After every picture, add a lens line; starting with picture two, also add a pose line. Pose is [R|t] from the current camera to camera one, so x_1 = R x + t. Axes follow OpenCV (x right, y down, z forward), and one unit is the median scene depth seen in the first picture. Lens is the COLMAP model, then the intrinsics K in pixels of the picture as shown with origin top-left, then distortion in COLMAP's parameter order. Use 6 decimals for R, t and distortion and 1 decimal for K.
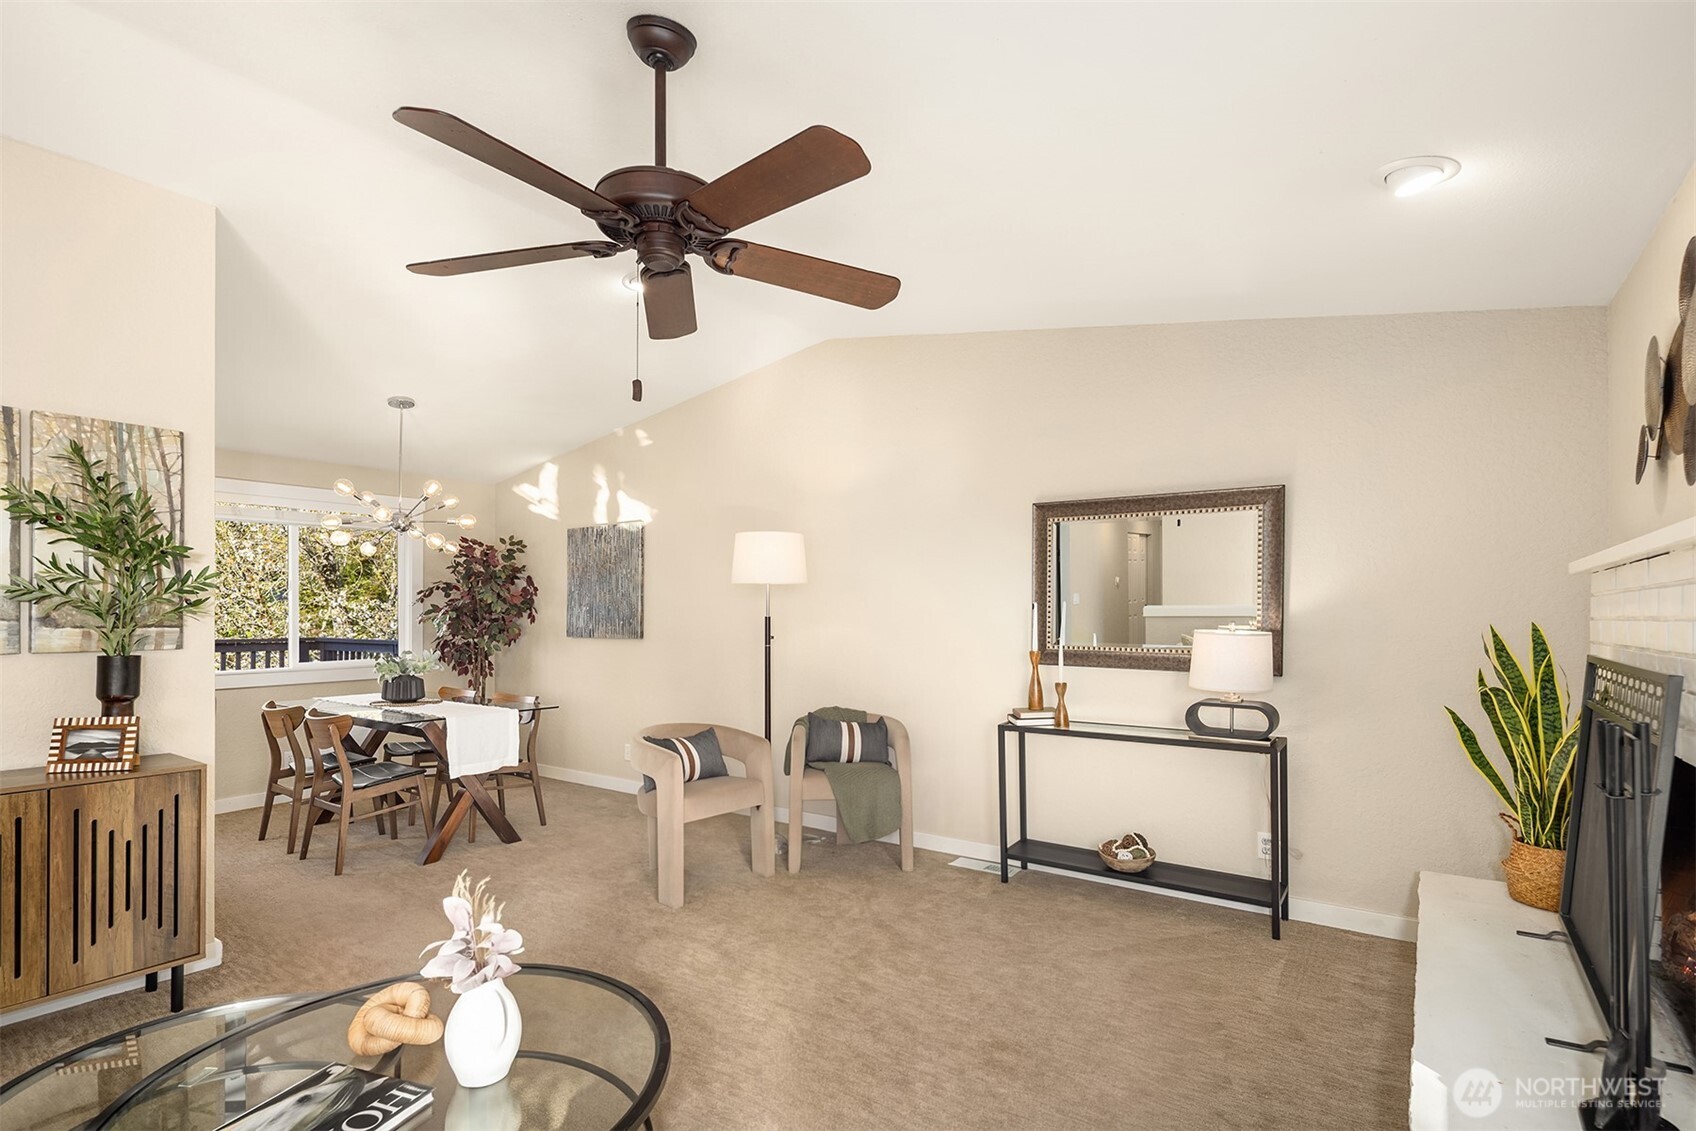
lens RADIAL K [[824.8, 0, 844.2], [0, 824.8, 608.4], [0, 0, 1]] dist [0.015213, -0.000015]
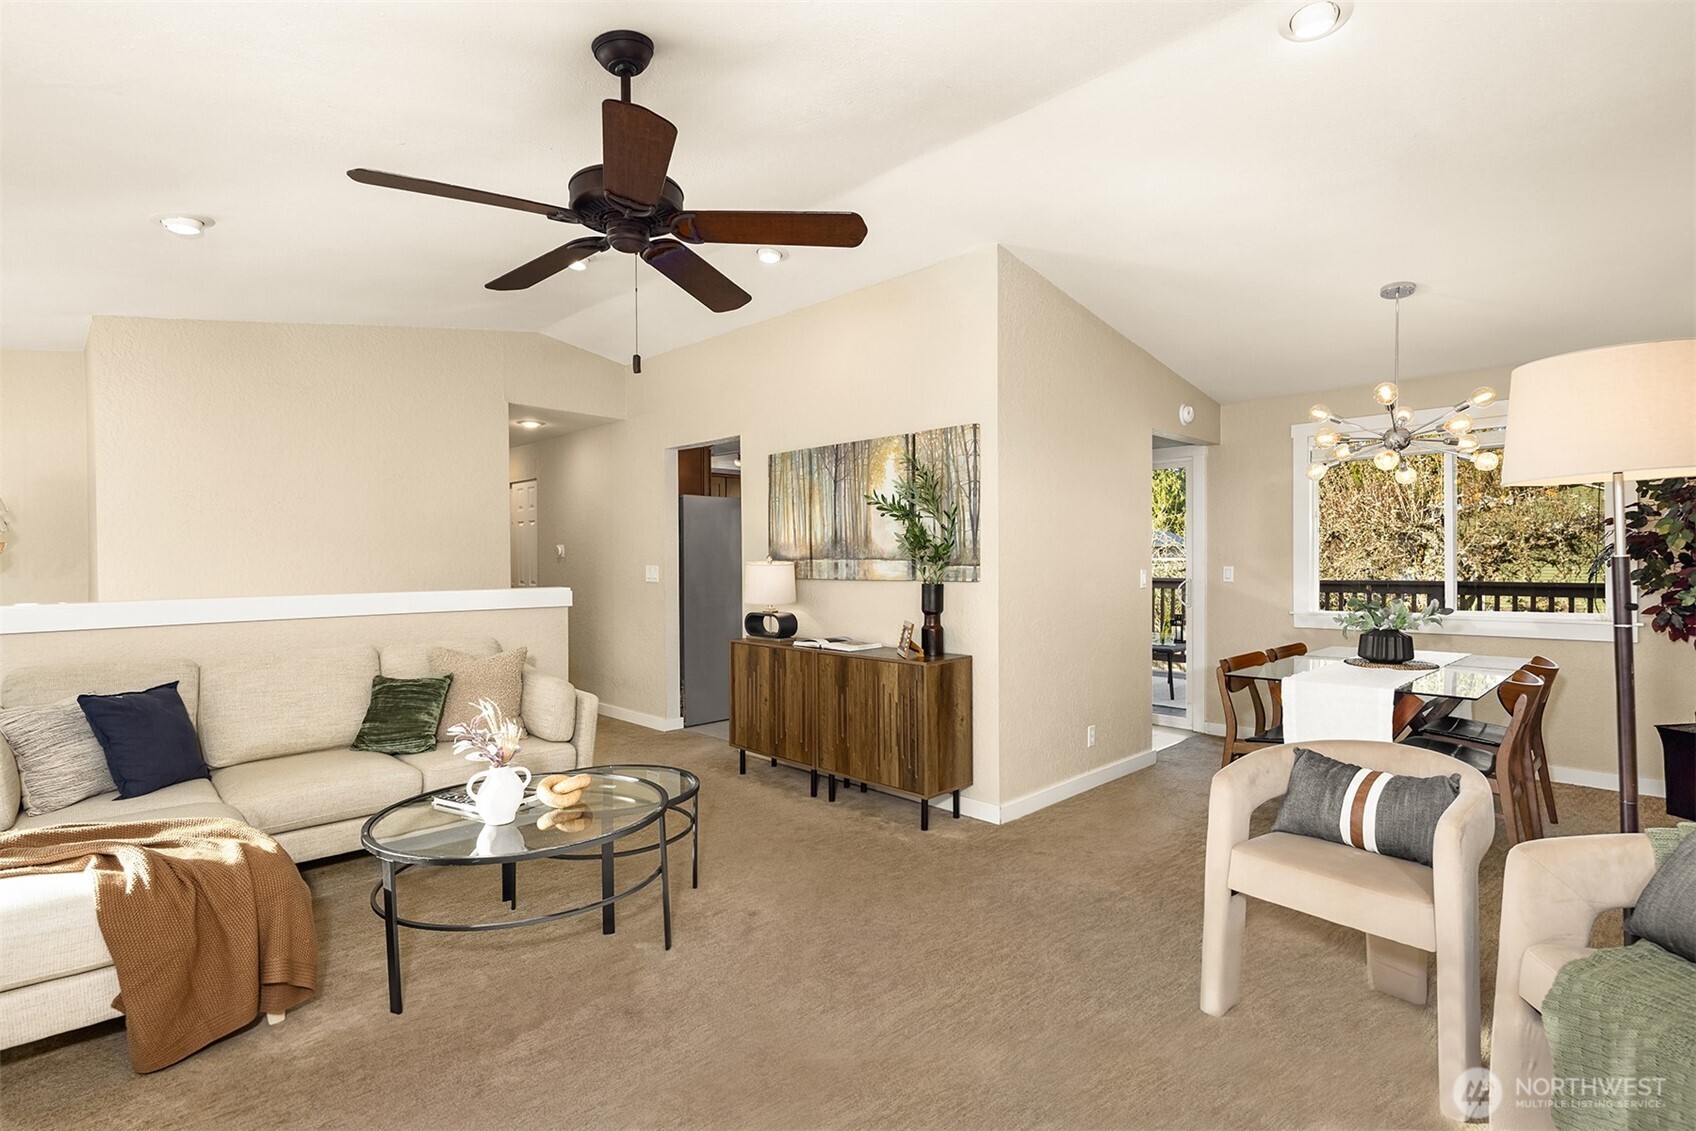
lens RADIAL K [[826.3, 0, 848.0], [0, 826.3, 565.5], [0, 0, 1]] dist [0.001648, -0.000927]
pose [[-0.165115, 0.008470, -0.986238, 0.432619], [0.012791, 0.999897, 0.006446, 0.007584], [0.986191, -0.011550, -0.165206, 0.755778]]
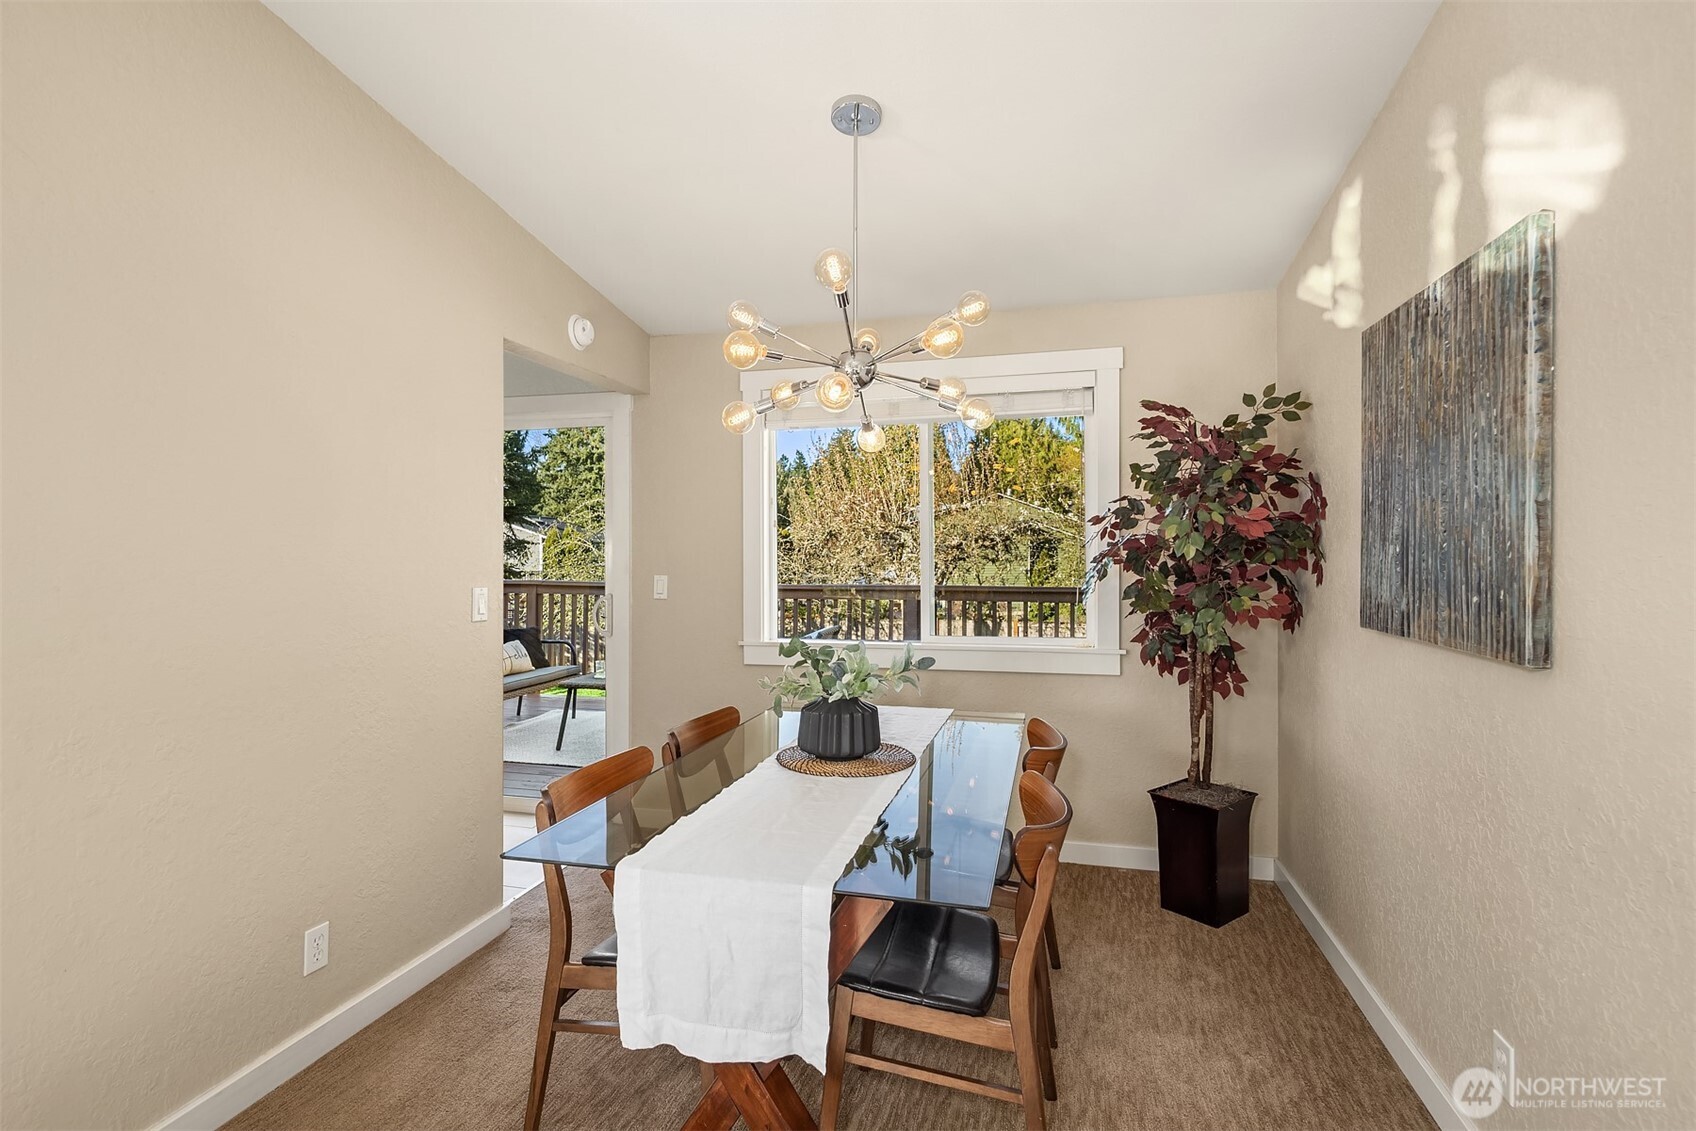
lens RADIAL K [[814.6, 0, 845.1], [0, 814.6, 551.5], [0, 0, 1]] dist [-0.000183, -0.000221]
pose [[0.362769, -0.000976, -0.931879, -0.127689], [0.007554, 0.999970, 0.001894, -0.002136], [0.931848, -0.007727, 0.362765, 1.028485]]
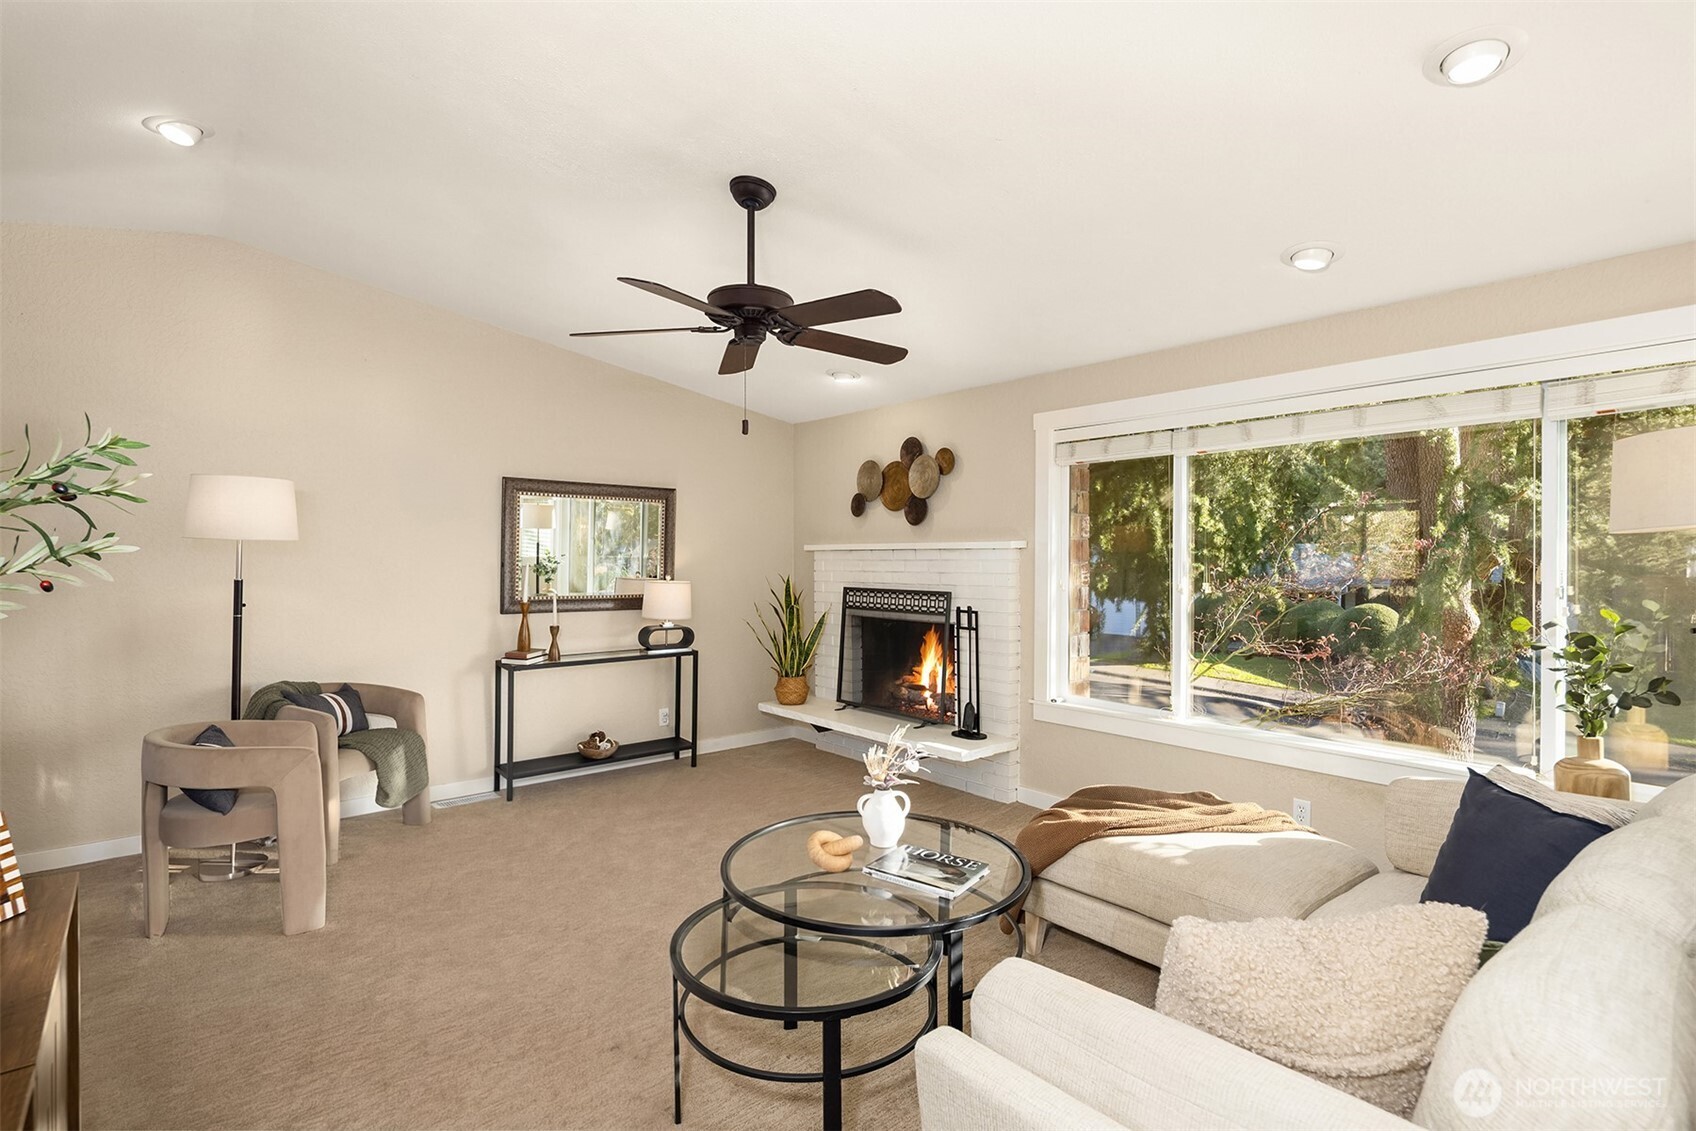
lens RADIAL K [[822.3, 0, 845.7], [0, 822.3, 538.2], [0, 0, 1]] dist [0.000095, -0.000428]
pose [[0.234096, 0.023012, 0.971941, -0.813386], [-0.005535, 0.999735, -0.022337, -0.017388], [-0.972198, -0.000150, 0.234161, 0.259818]]
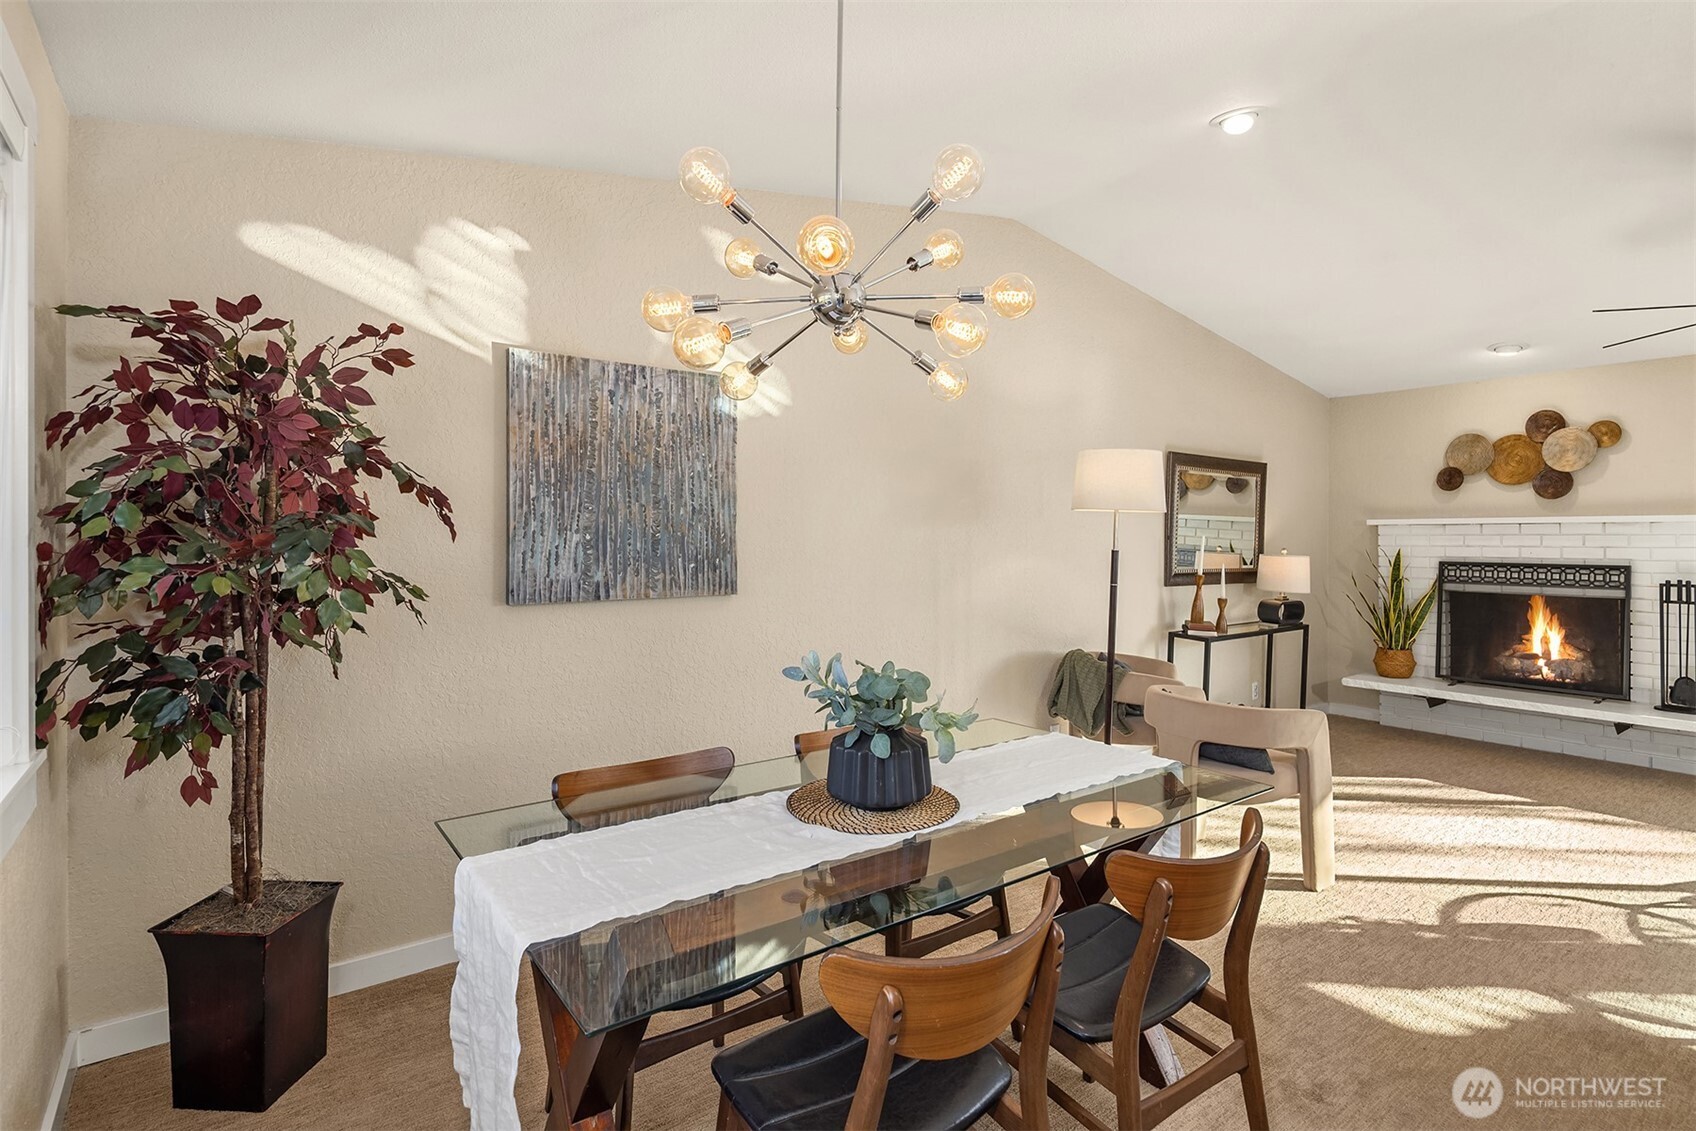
lens RADIAL K [[834.4, 0, 854.8], [0, 834.4, 533.8], [0, 0, 1]] dist [-0.002071, -0.000704]
pose [[0.287297, 0.002175, 0.957839, -1.087291], [-0.008167, 0.999967, 0.000179, -0.004712], [-0.957807, -0.007874, 0.287305, 1.116404]]
